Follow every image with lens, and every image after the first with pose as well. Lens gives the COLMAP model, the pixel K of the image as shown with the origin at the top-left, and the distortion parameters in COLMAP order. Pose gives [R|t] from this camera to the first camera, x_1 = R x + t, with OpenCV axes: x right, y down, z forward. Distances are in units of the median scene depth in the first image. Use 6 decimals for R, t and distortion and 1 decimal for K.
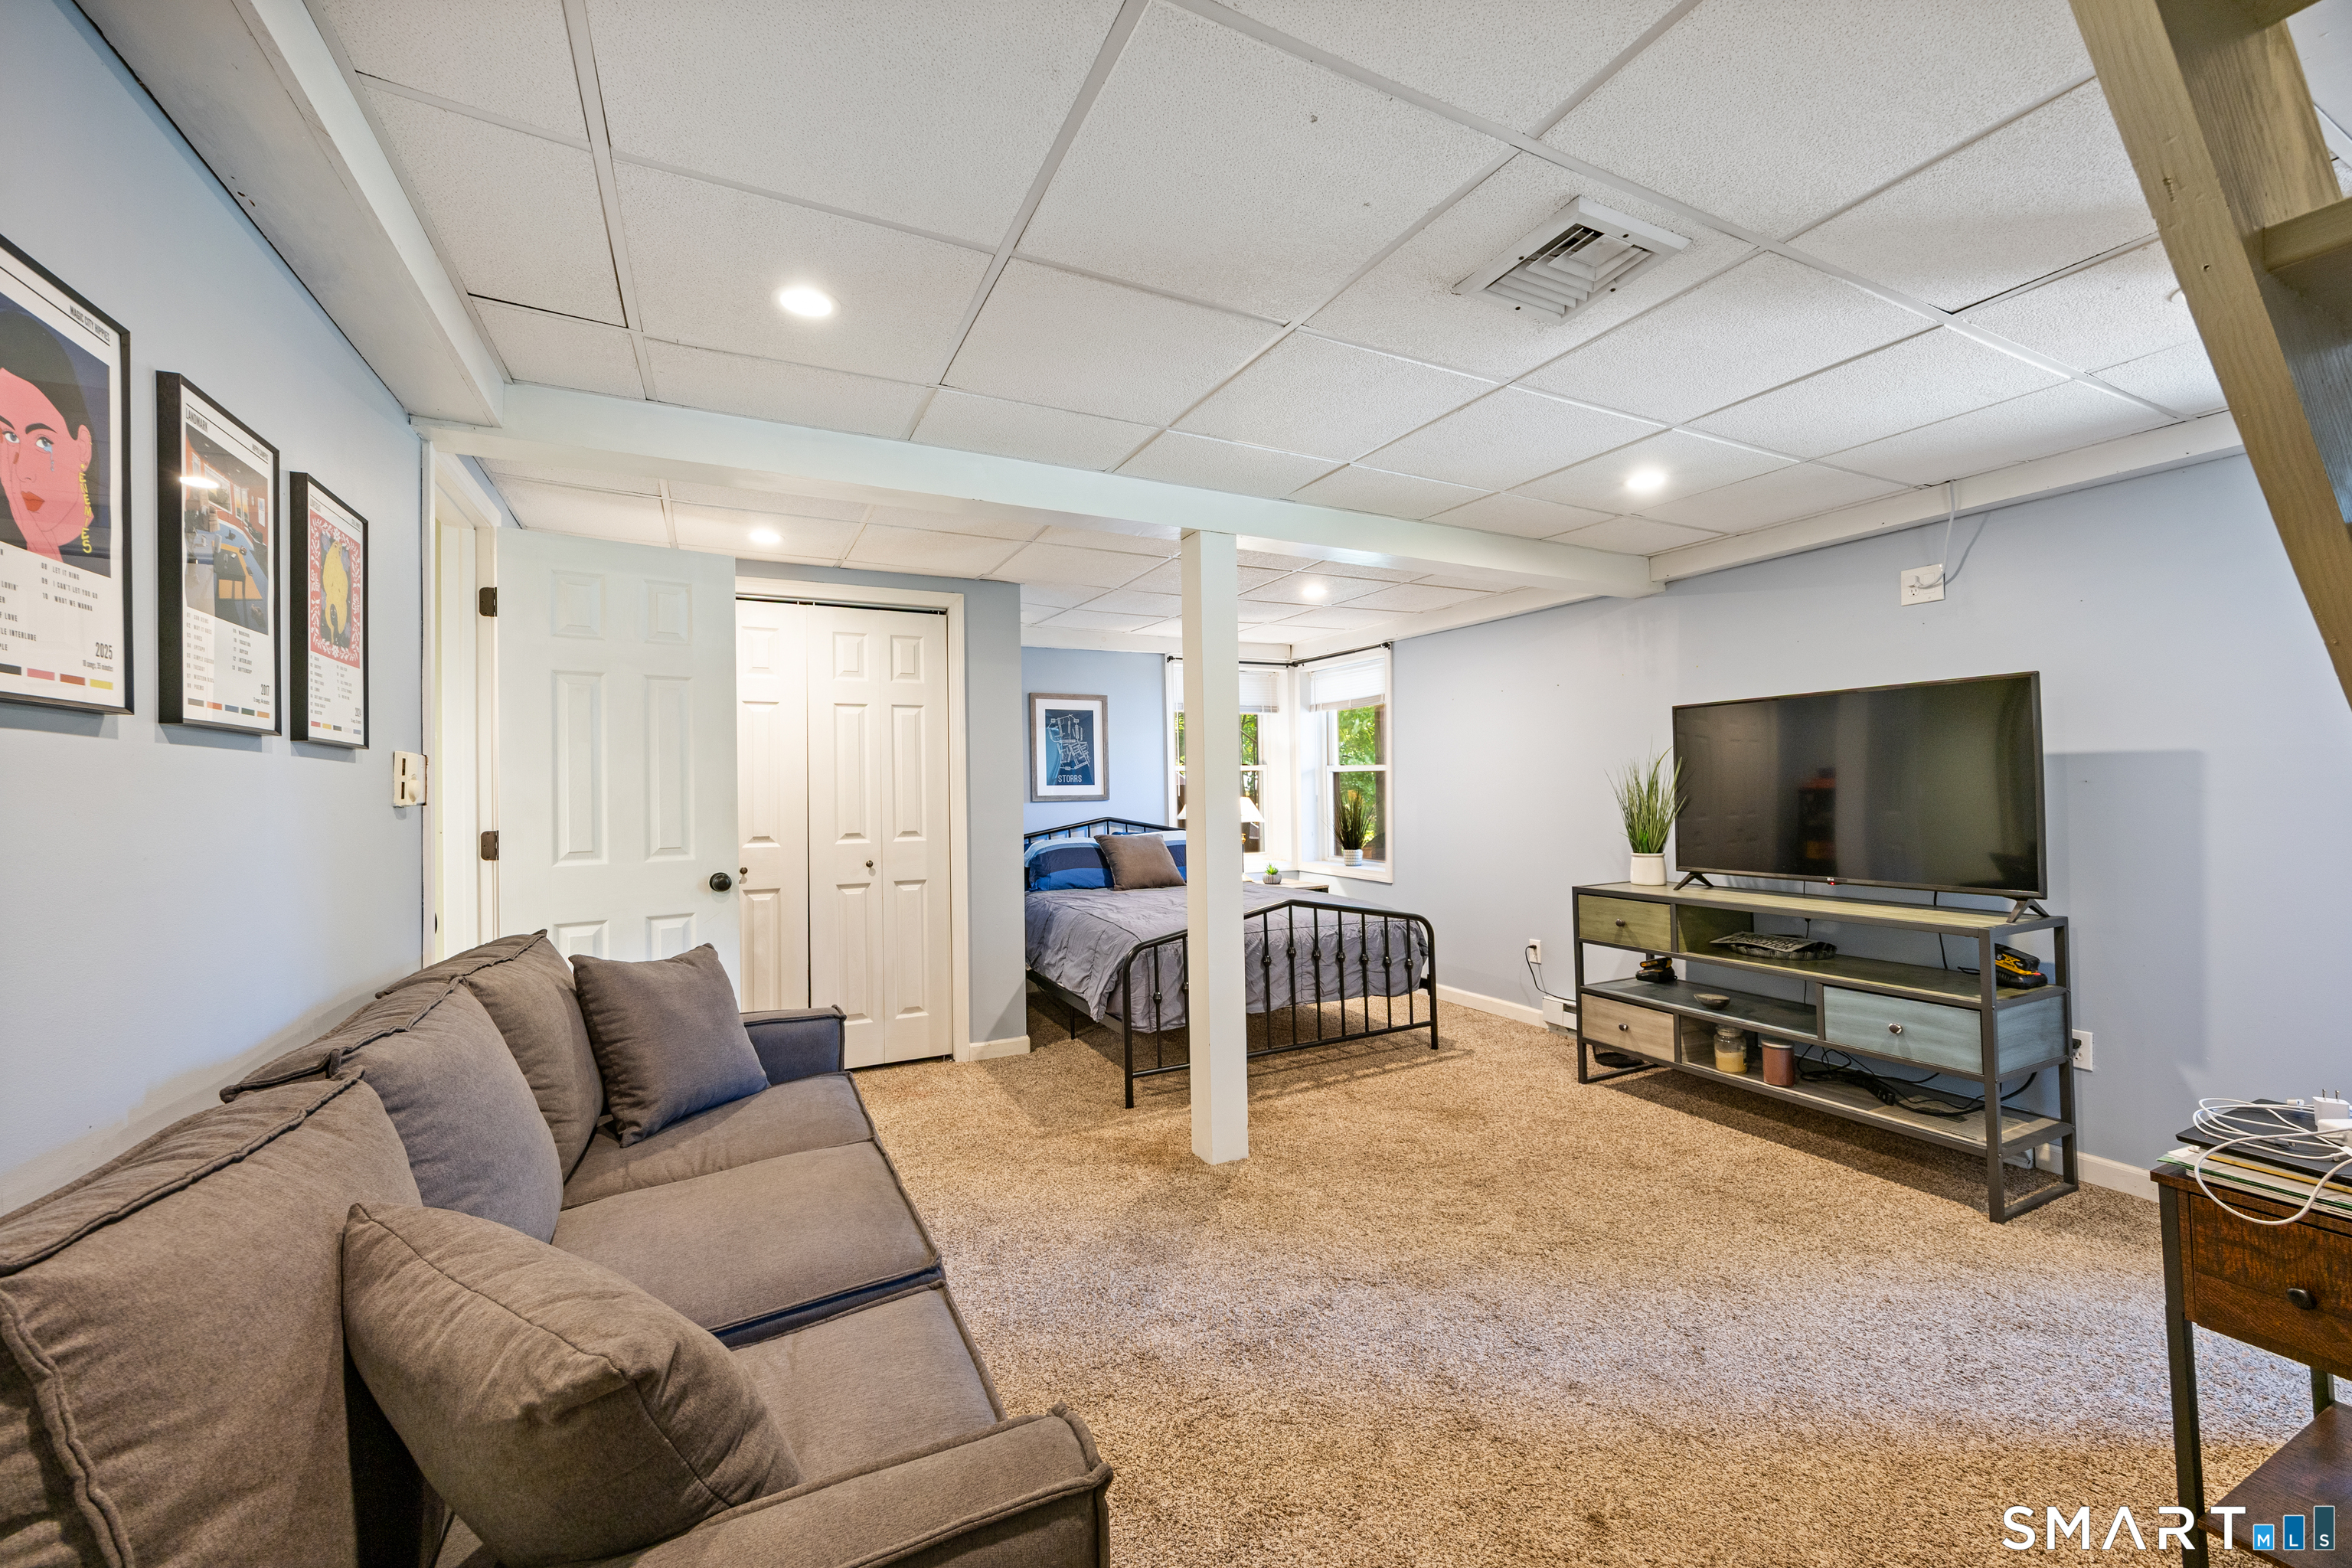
lens RADIAL K [[925.7, 0, 1178.4], [0, 925.7, 784.4], [0, 0, 1]] dist [0.000343, 0.000441]
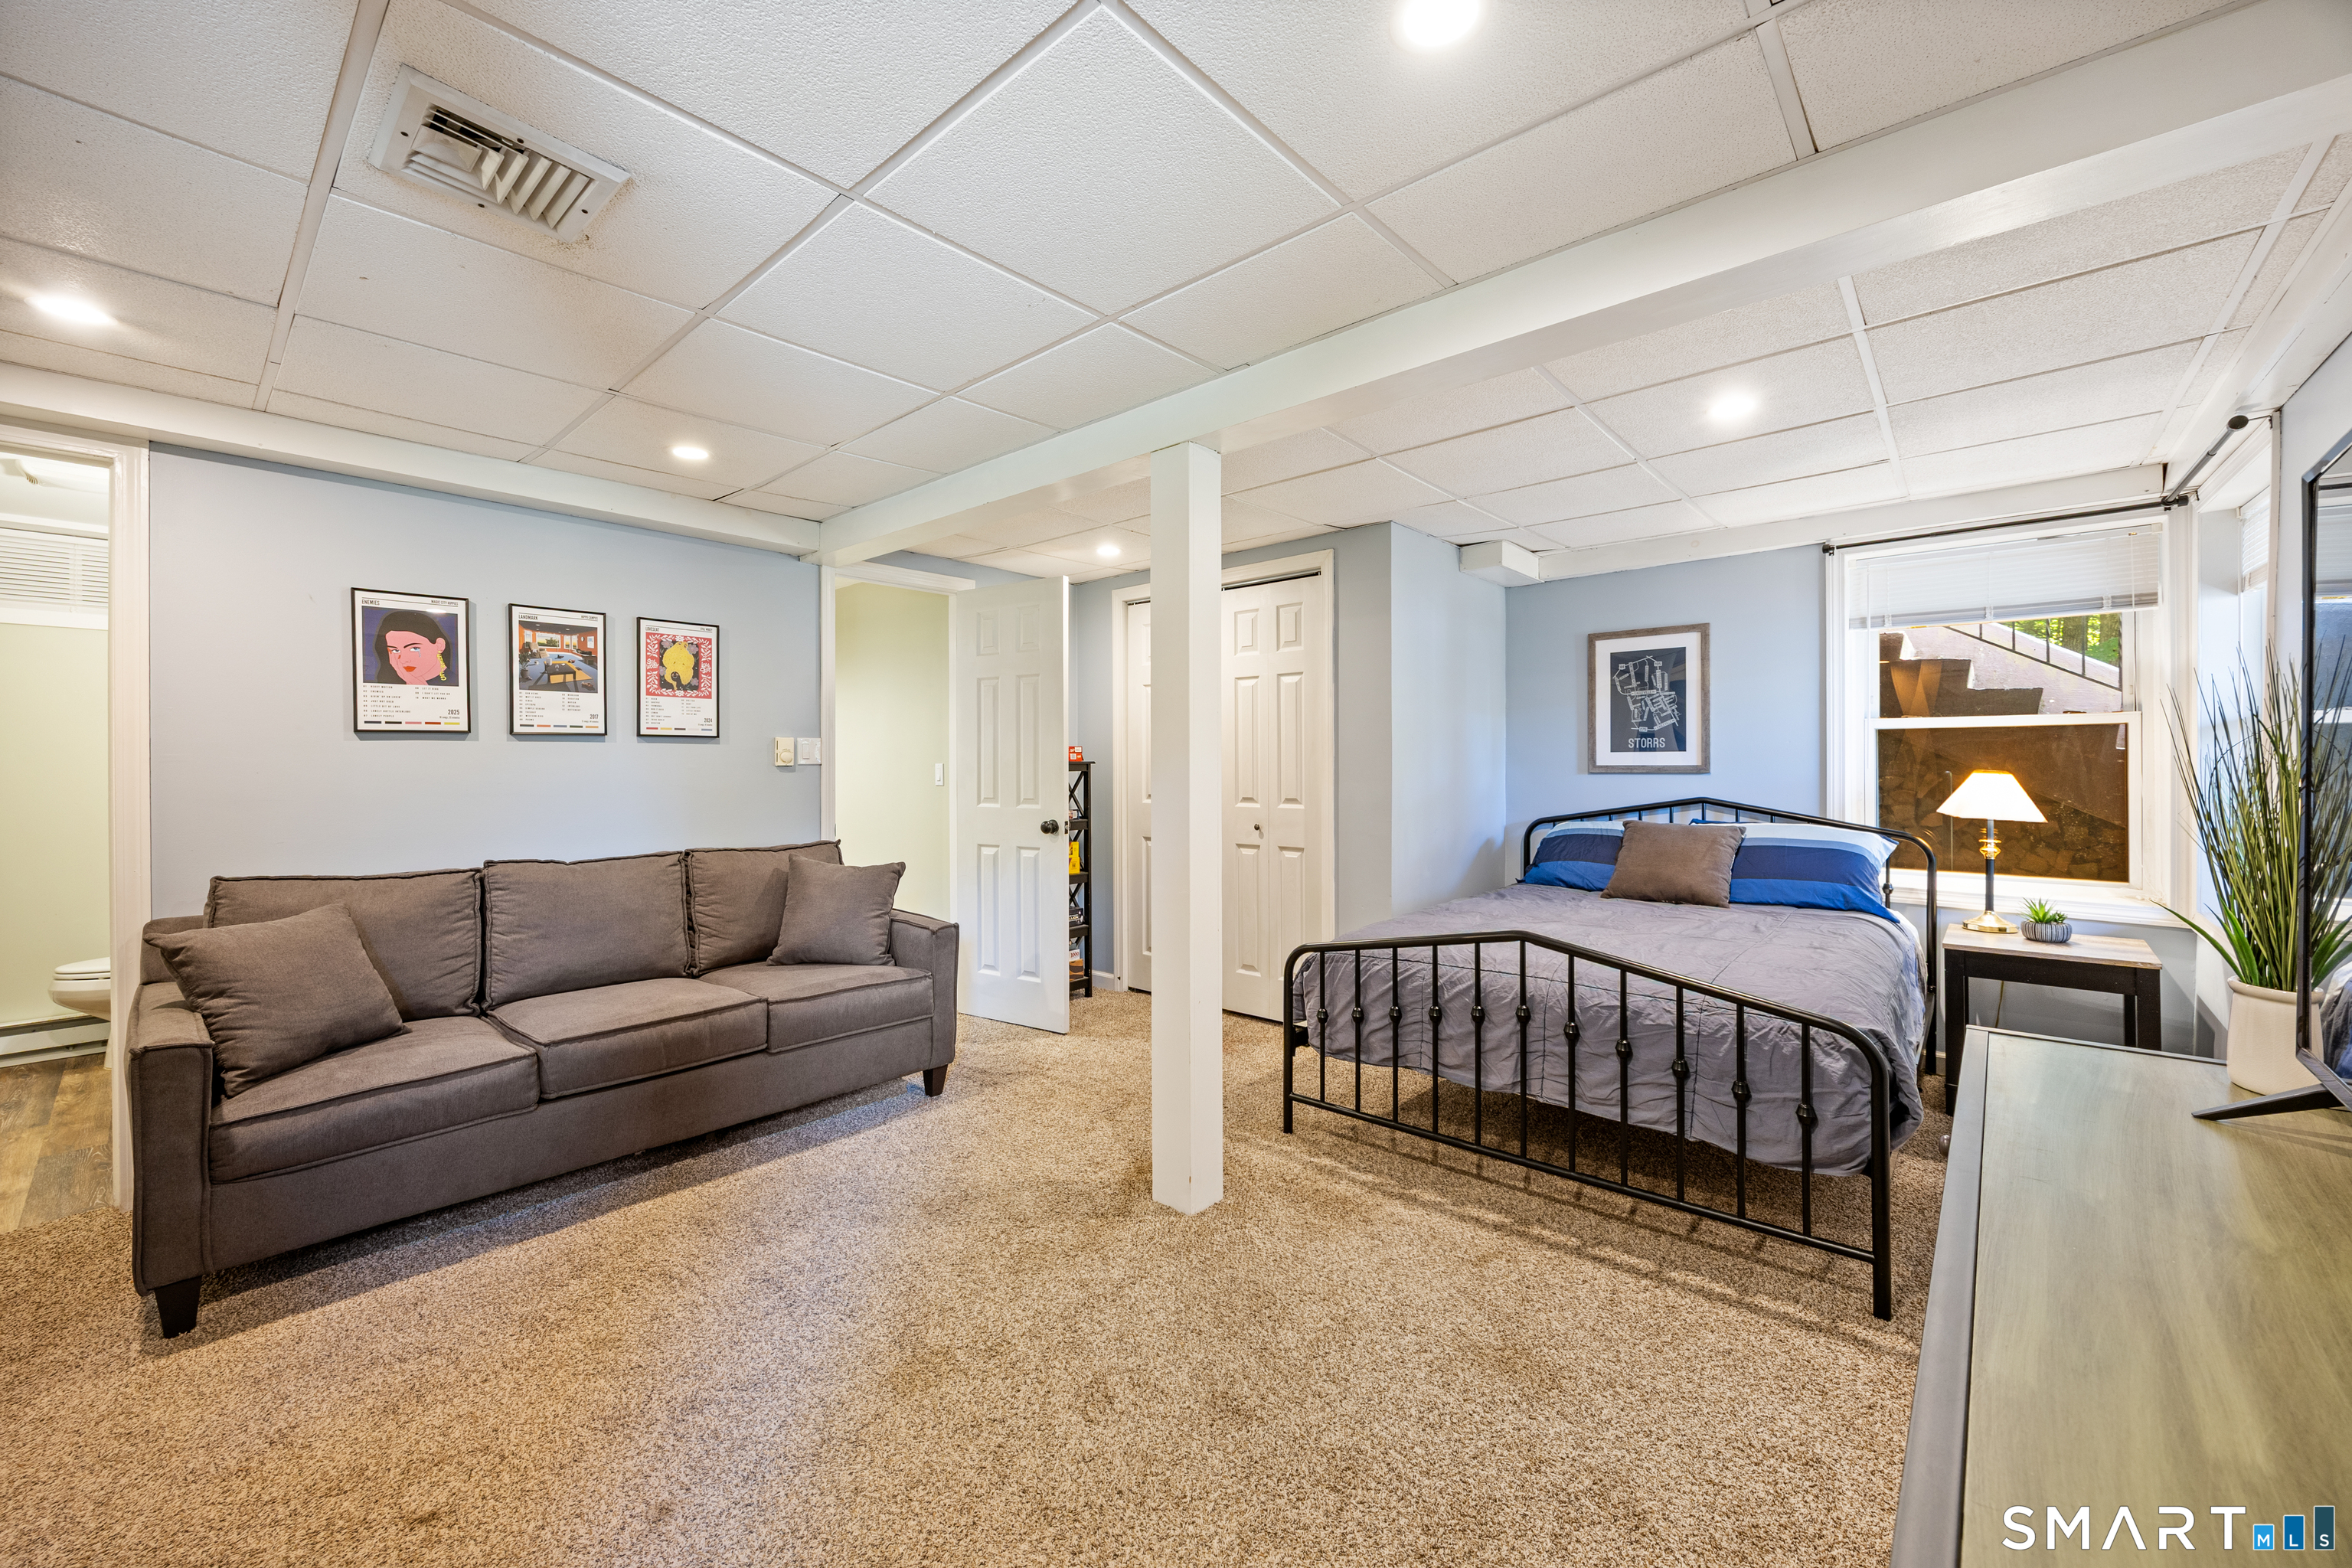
lens RADIAL K [[925.7, 0, 1168.5], [0, 925.7, 768.5], [0, 0, 1]] dist [0.000343, 0.000441]
pose [[0.356138, 0.018244, -0.934255, 0.615490], [0.004137, 0.999769, 0.021100, -0.003816], [0.934424, -0.011380, 0.355980, 0.526753]]
